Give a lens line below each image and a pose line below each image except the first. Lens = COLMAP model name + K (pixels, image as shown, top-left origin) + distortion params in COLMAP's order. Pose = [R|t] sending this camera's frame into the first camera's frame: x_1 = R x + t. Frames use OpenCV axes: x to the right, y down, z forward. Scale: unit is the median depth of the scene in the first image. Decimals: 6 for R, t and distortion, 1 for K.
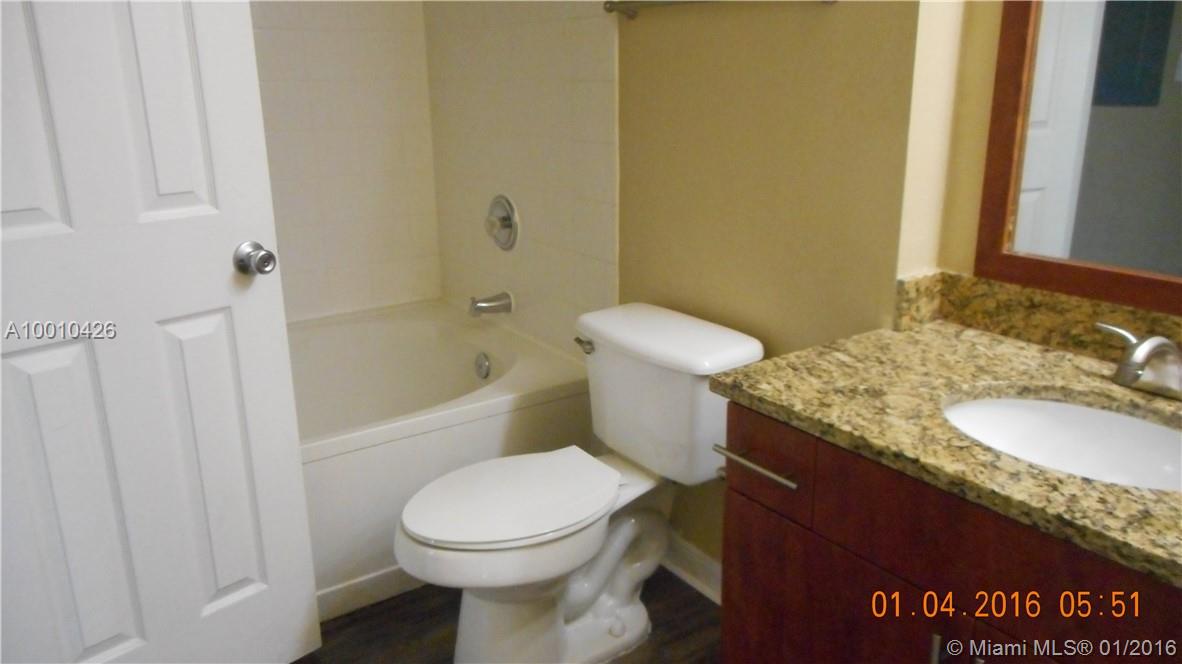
lens RADIAL K [[893.1, 0, 593.0], [0, 893.1, 328.5], [0, 0, 1]] dist [0.031891, -0.008109]
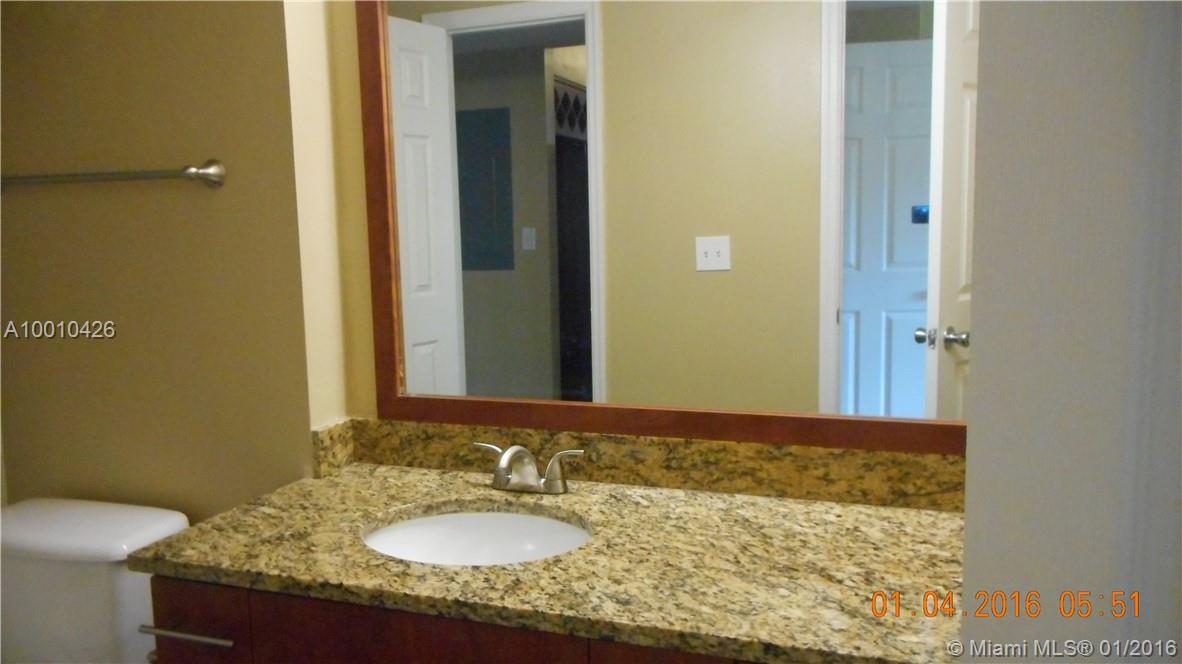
lens RADIAL K [[893.1, 0, 587.8], [0, 893.1, 325.7], [0, 0, 1]] dist [0.031891, -0.008109]
pose [[0.815199, -0.070427, 0.574884, -0.006523], [0.175974, 0.975774, -0.129997, 0.024811], [-0.551801, 0.207138, 0.807843, -0.111809]]
